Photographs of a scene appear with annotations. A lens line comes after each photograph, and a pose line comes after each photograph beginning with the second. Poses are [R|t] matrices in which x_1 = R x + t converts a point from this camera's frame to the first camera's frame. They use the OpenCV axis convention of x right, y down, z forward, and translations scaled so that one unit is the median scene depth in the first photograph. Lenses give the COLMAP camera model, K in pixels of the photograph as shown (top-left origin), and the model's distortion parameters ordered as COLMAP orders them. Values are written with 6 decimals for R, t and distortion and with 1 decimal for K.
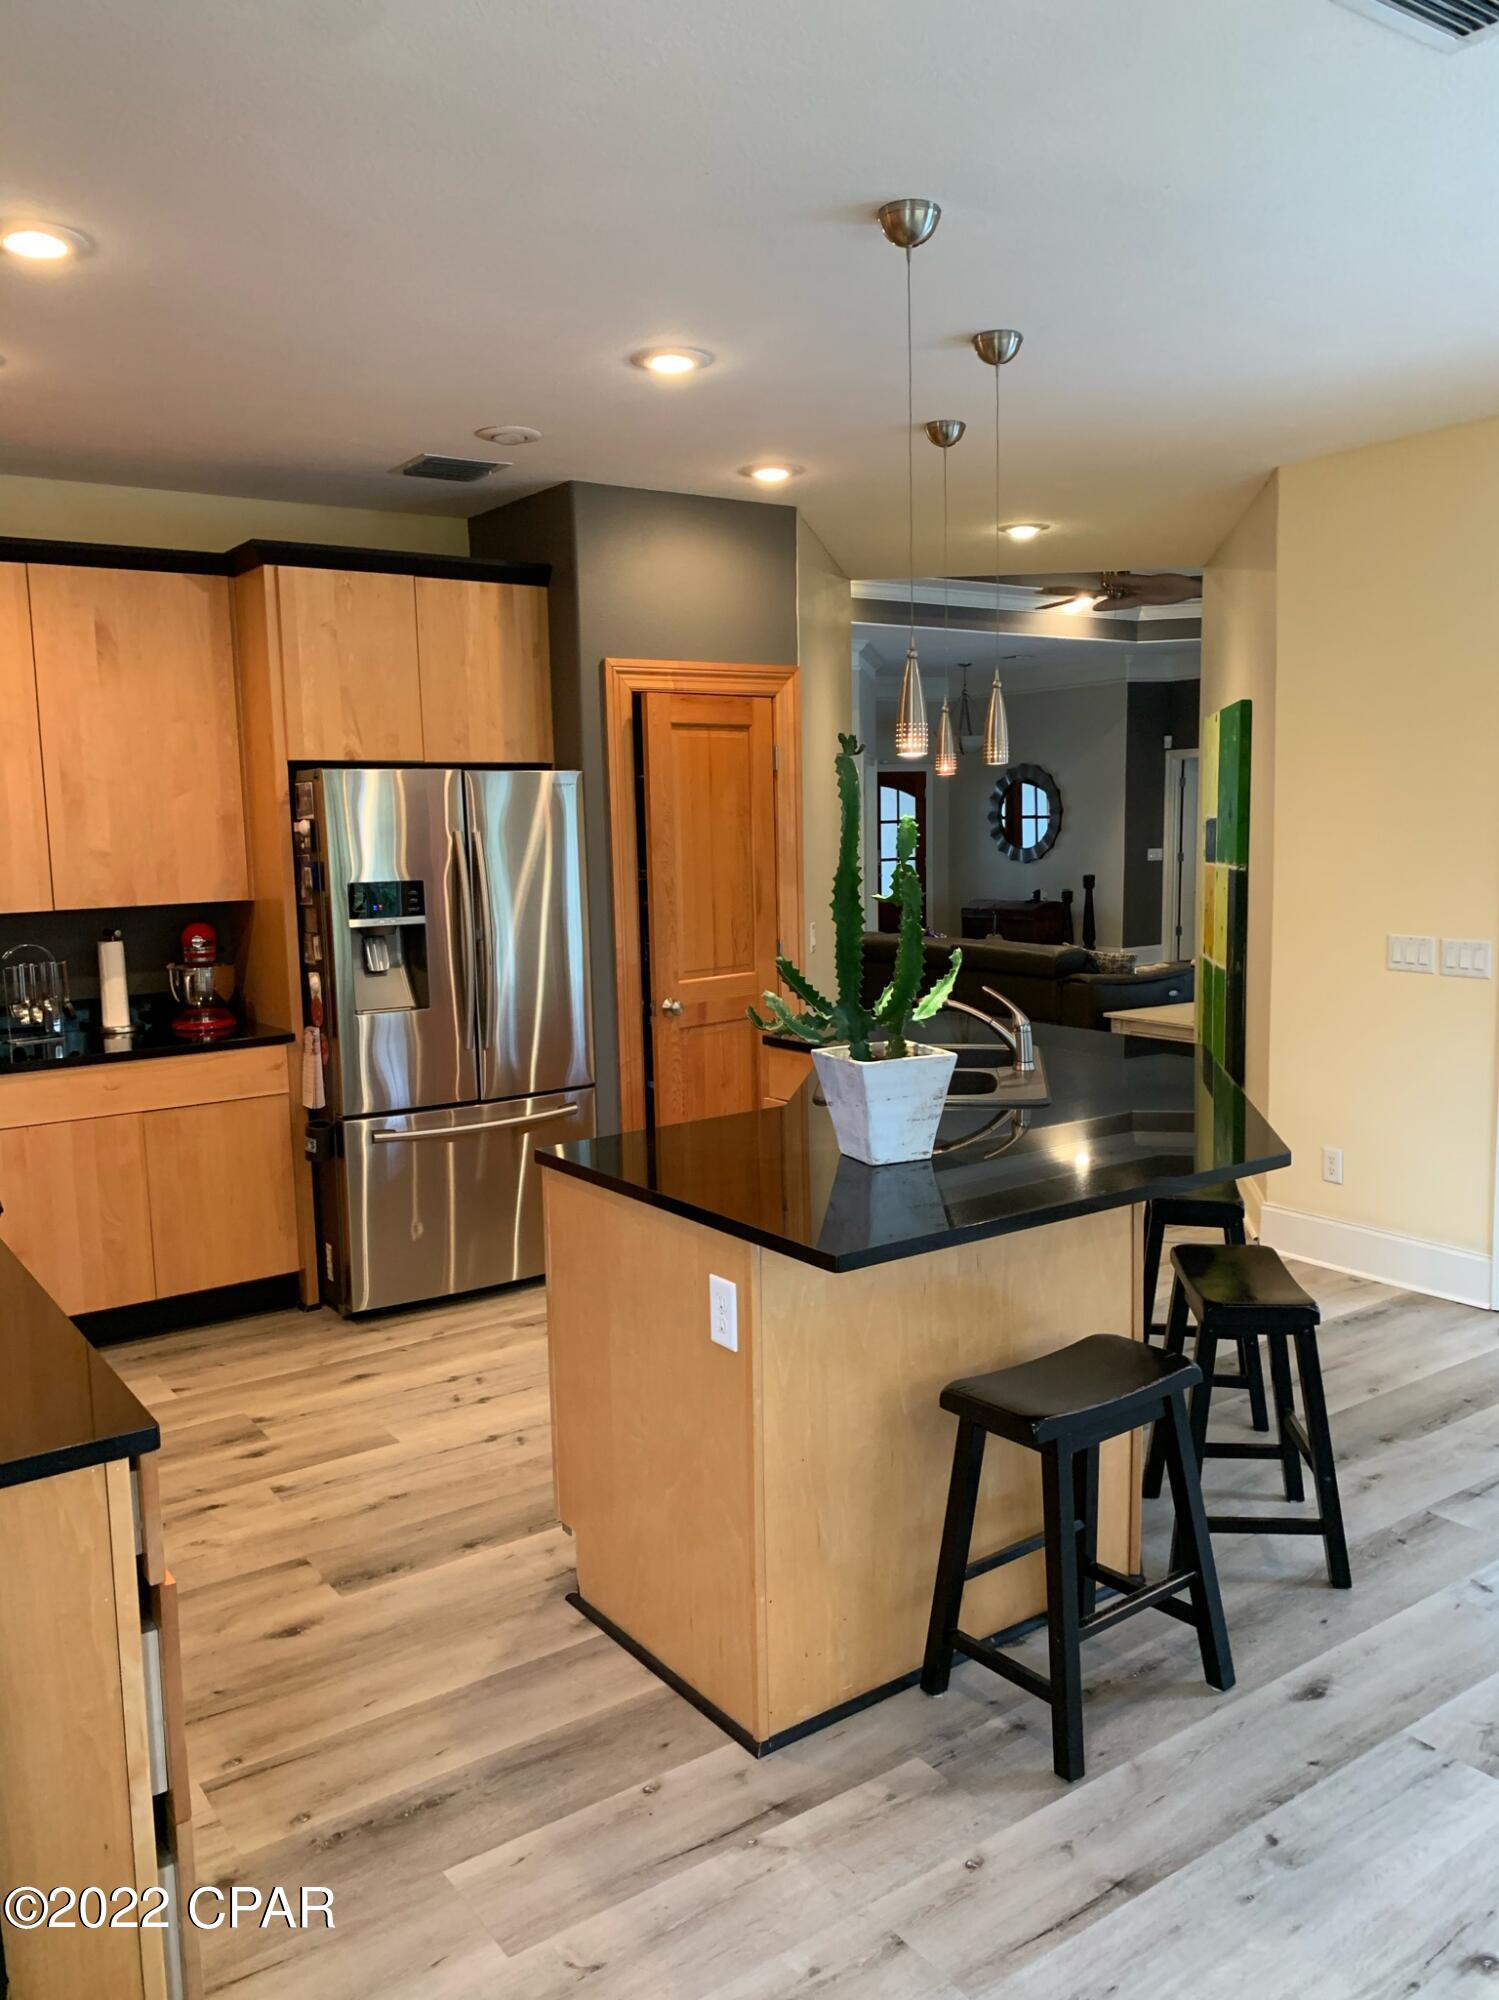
lens RADIAL K [[1524.3, 0, 749.1], [0, 1524.3, 999.8], [0, 0, 1]] dist [0.022574, -0.013465]
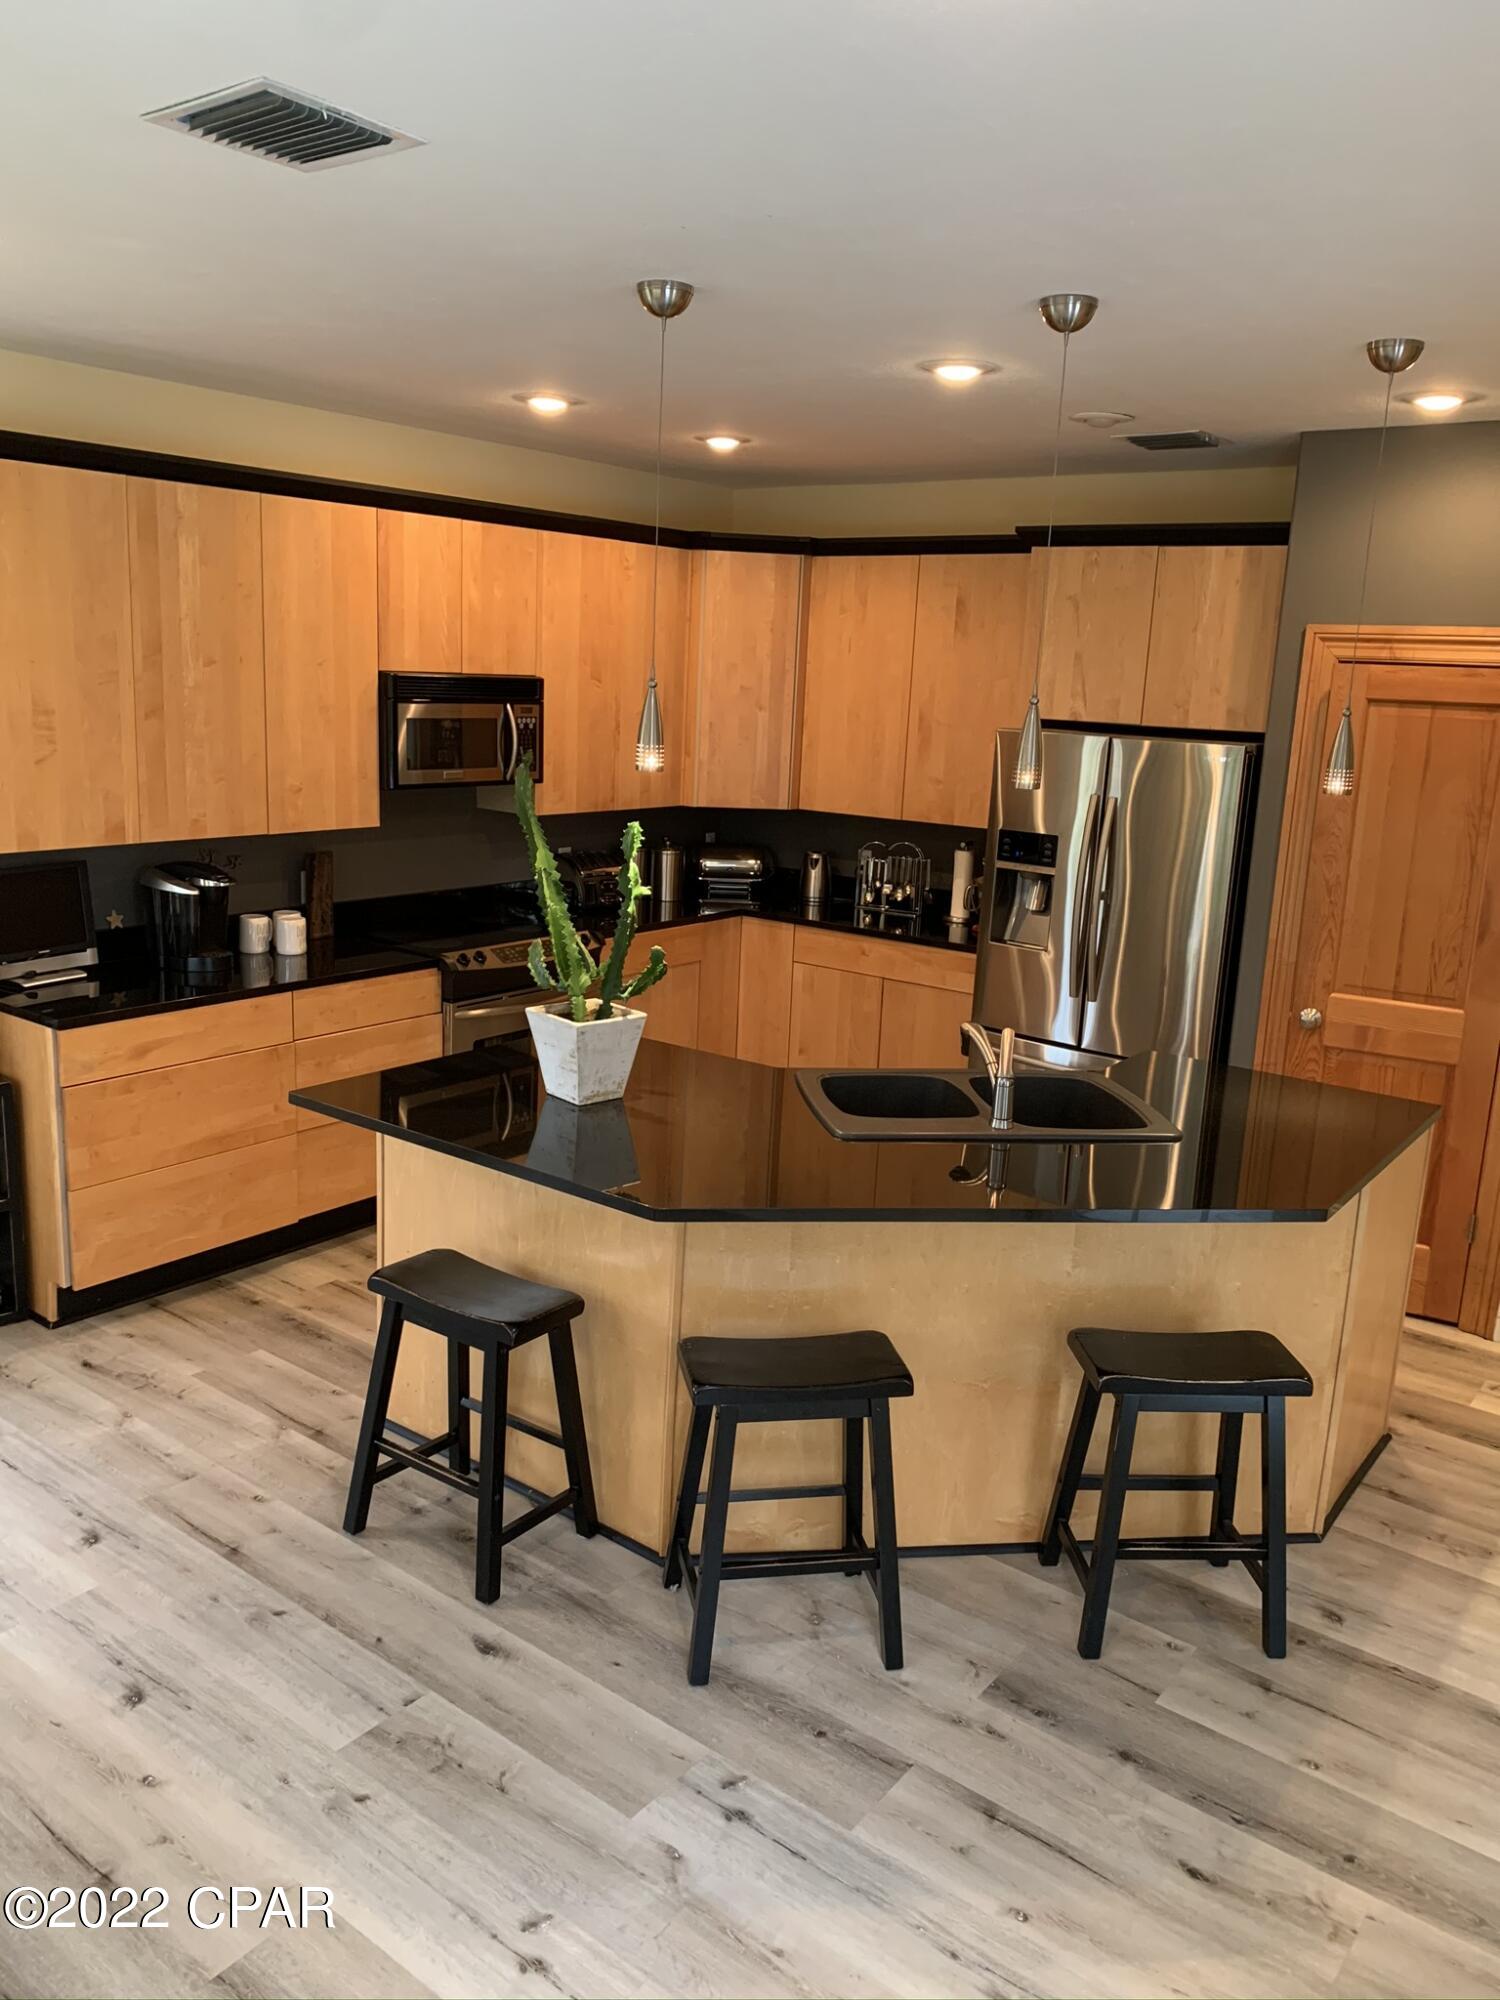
lens RADIAL K [[1524.3, 0, 733.9], [0, 1524.3, 1007.0], [0, 0, 1]] dist [0.022574, -0.013465]
pose [[0.294364, 0.244735, -0.923826, 0.757914], [-0.164252, 0.965227, 0.203366, -0.143599], [0.941473, 0.091876, 0.324326, 0.435179]]
